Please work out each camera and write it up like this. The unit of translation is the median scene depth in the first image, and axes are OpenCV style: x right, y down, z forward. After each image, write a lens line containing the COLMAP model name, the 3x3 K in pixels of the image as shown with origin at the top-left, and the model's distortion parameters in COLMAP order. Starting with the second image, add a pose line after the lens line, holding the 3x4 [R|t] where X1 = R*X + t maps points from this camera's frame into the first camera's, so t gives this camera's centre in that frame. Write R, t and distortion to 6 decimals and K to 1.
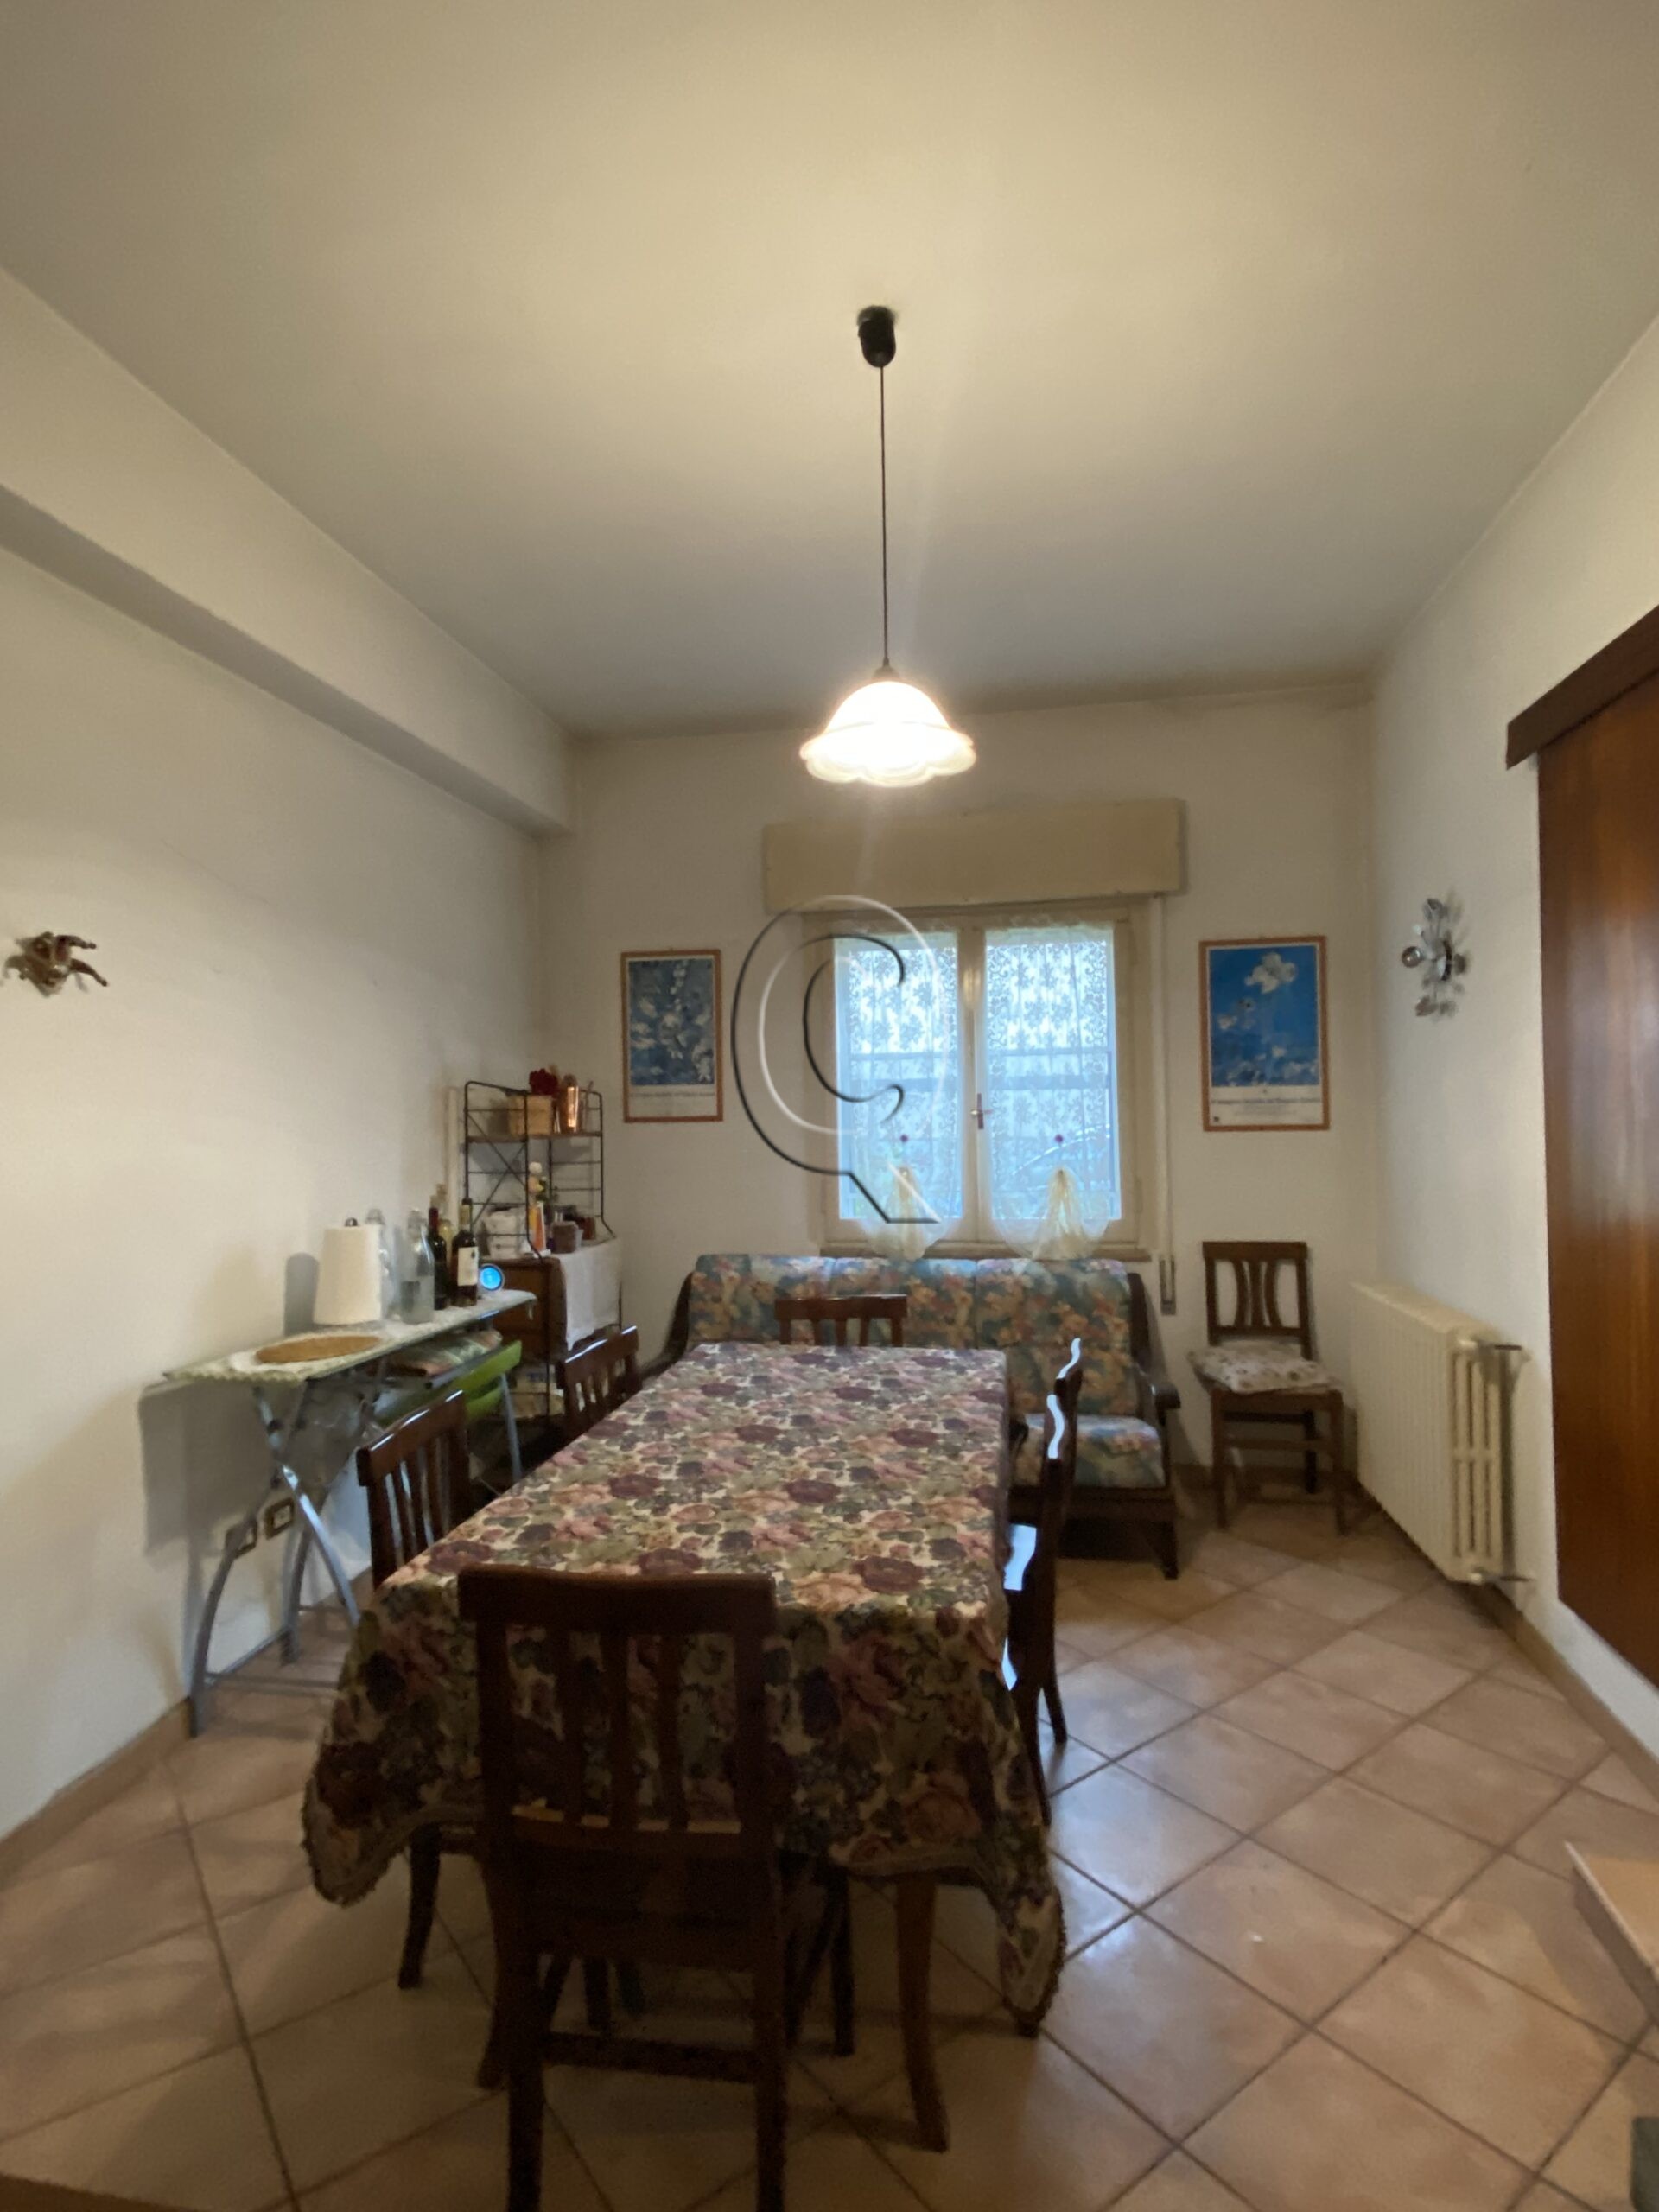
lens RADIAL K [[1133.3, 0, 826.4], [0, 1133.3, 1095.6], [0, 0, 1]] dist [0.004892, -0.004739]
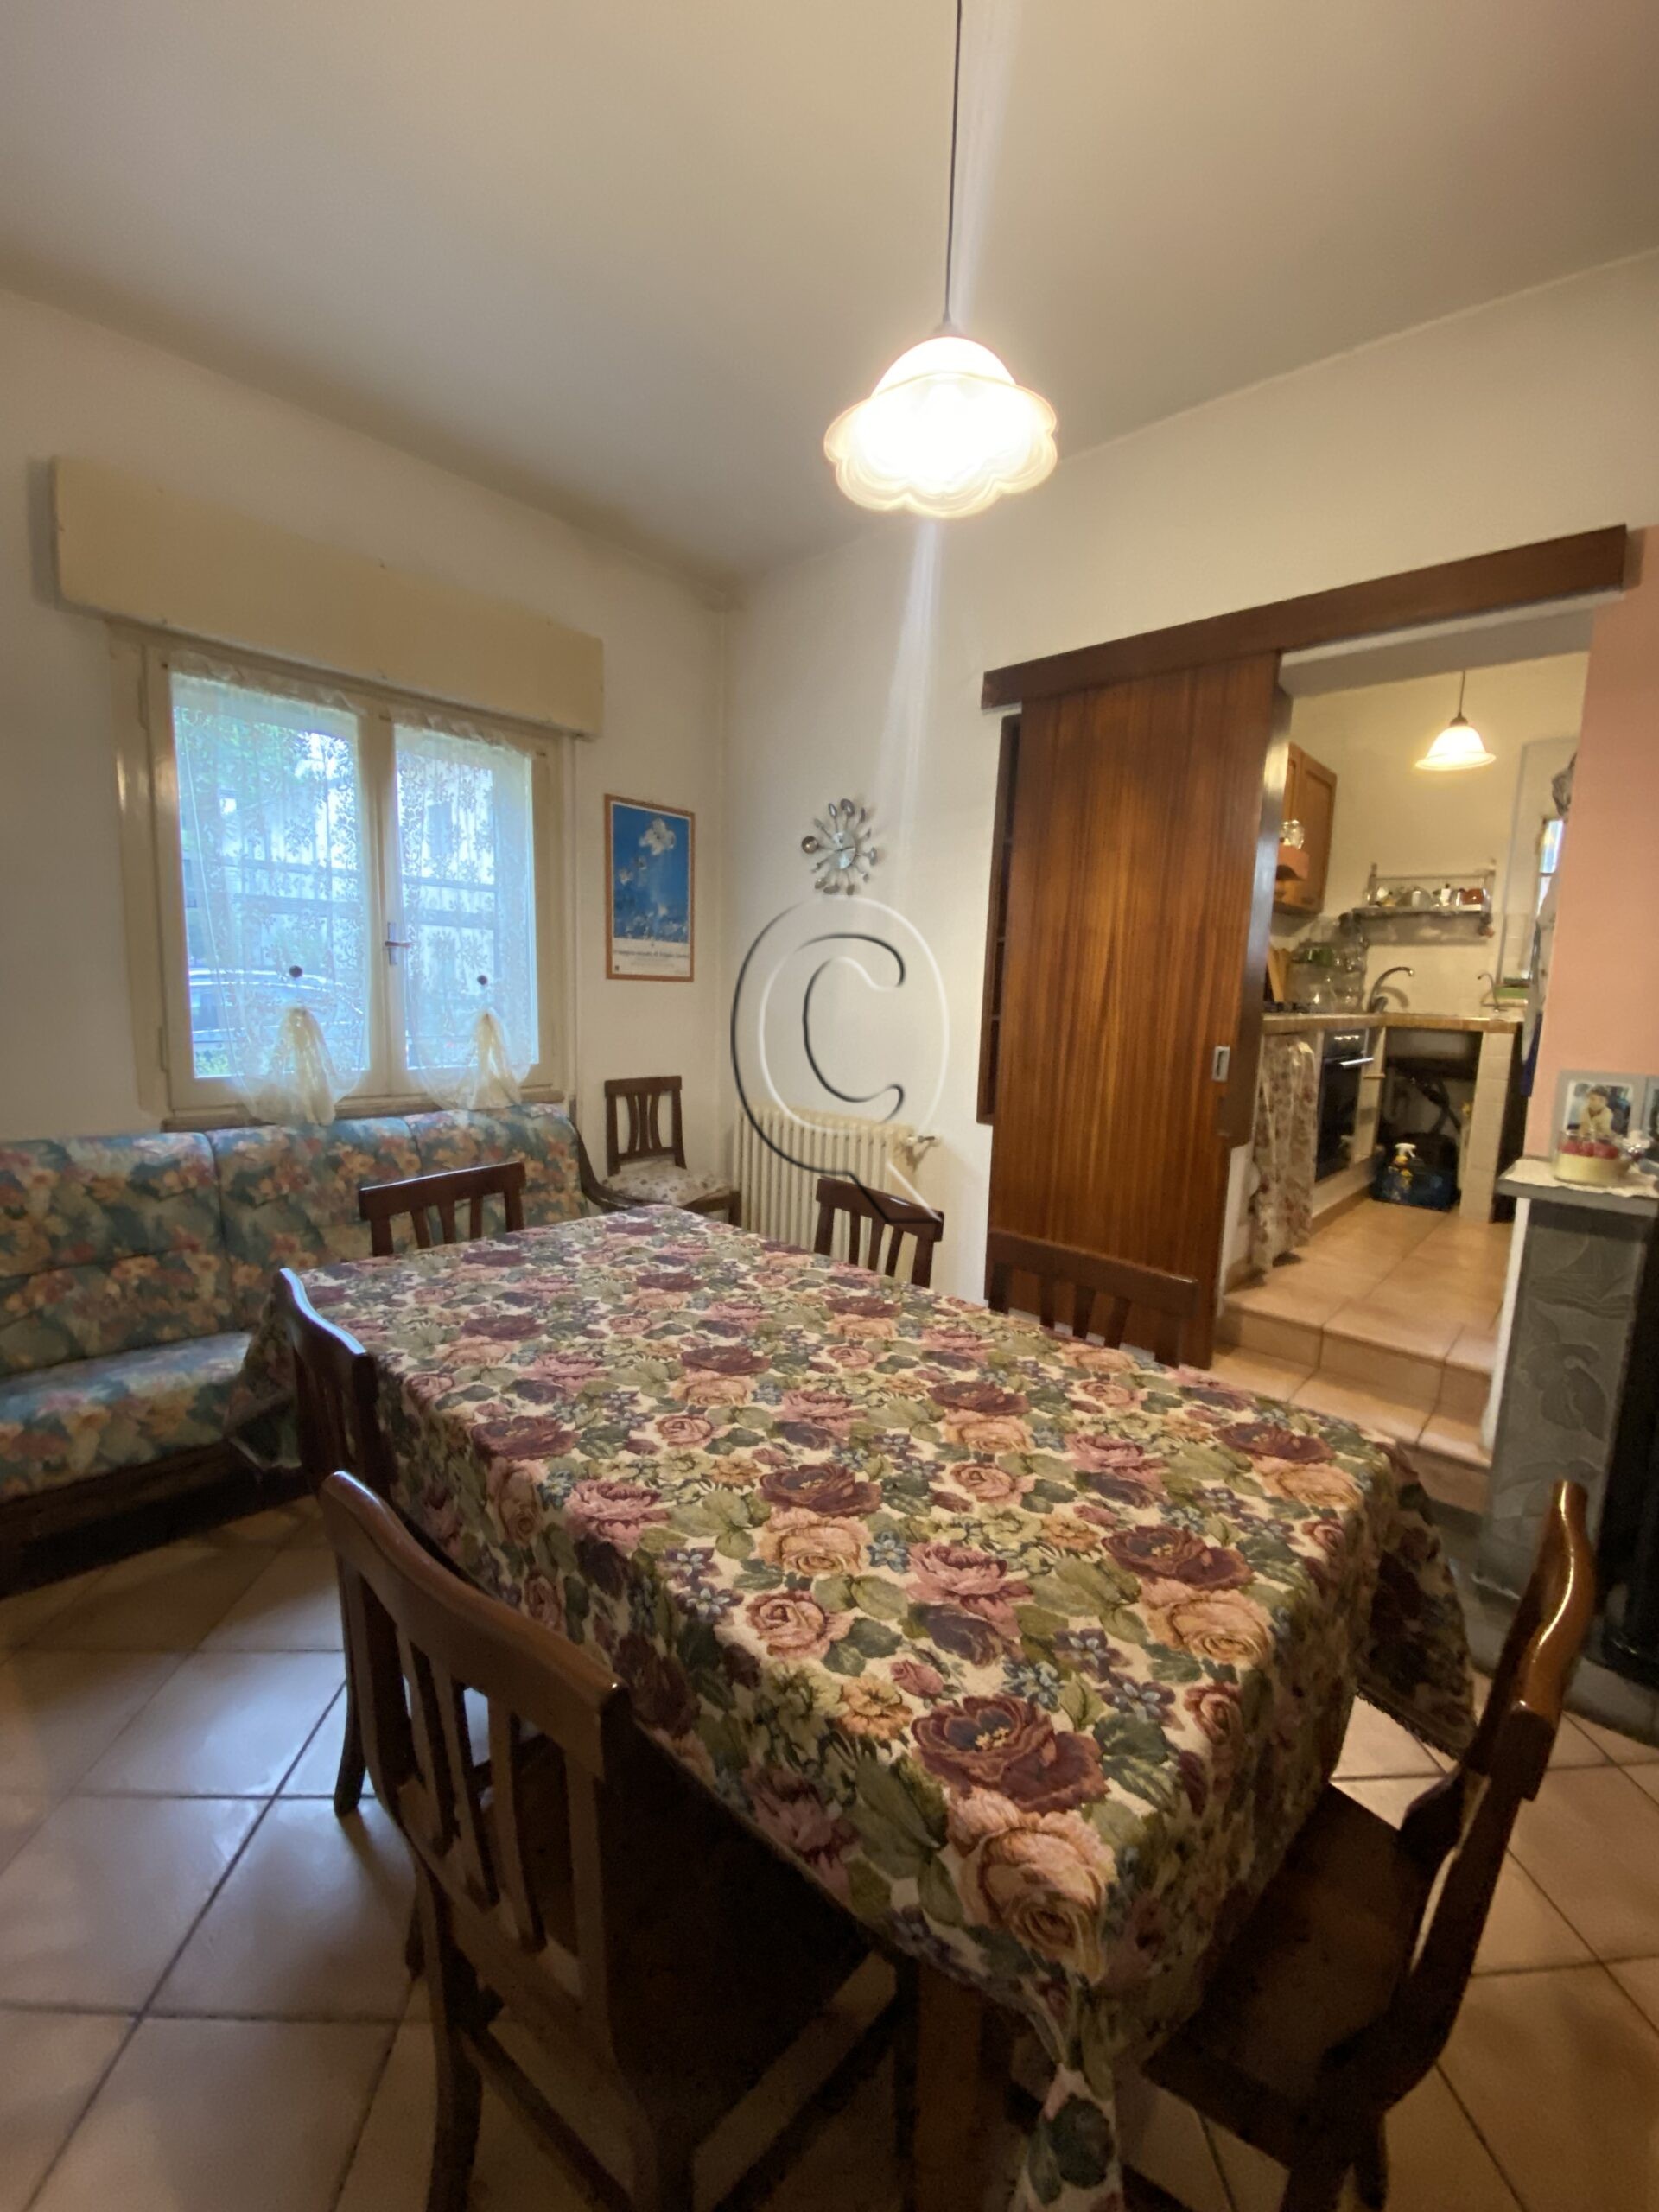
lens RADIAL K [[883.6, 0, 827.1], [0, 883.6, 1128.9], [0, 0, 1]] dist [0.017498, -0.000039]
pose [[0.541286, -0.103814, 0.834405, -0.273755], [-0.053735, 0.986050, 0.157540, 0.028203], [-0.839120, -0.130111, 0.528156, 0.361569]]
